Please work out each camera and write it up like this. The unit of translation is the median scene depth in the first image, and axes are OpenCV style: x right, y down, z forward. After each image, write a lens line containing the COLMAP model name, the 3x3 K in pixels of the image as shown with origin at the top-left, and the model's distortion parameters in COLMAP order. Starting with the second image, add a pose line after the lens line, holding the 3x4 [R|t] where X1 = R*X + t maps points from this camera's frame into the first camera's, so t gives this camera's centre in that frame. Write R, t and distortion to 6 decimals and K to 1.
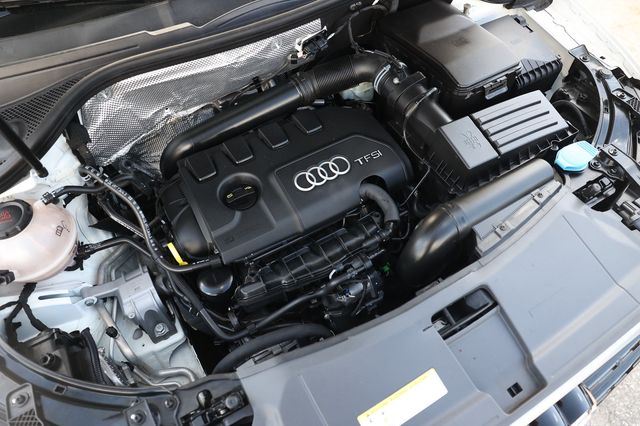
lens RADIAL K [[436.2, 0, 322.2], [0, 436.2, 210.0], [0, 0, 1]] dist [-0.101441, 0.073197]
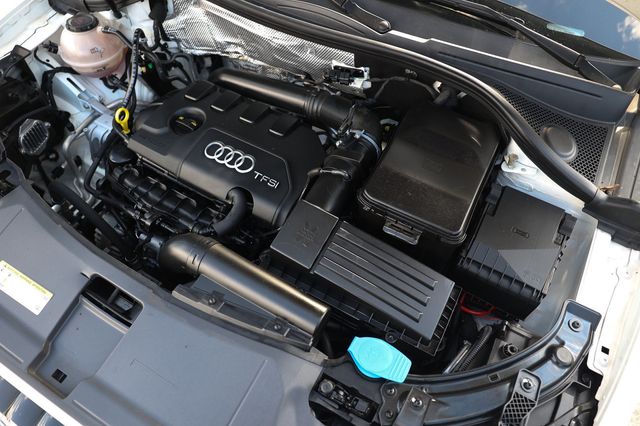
lens RADIAL K [[436.2, 0, 316.3], [0, 436.2, 212.4], [0, 0, 1]] dist [-0.101441, 0.073197]
pose [[0.499475, 0.709850, -0.496626, 0.751494], [-0.729203, 0.653991, 0.201392, -0.375559], [0.467747, 0.261552, 0.844277, 0.244954]]
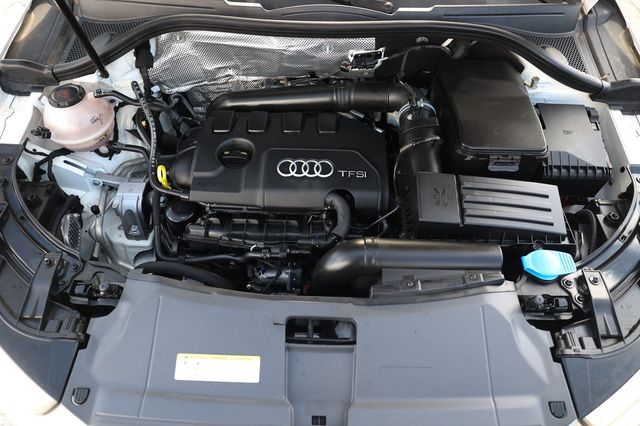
lens RADIAL K [[436.2, 0, 319.5], [0, 436.2, 211.4], [0, 0, 1]] dist [-0.101441, 0.073197]
pose [[0.851889, 0.433458, -0.293938, 0.407777], [-0.441702, 0.896203, 0.041454, -0.050223], [0.281397, 0.094519, 0.954925, -0.016839]]
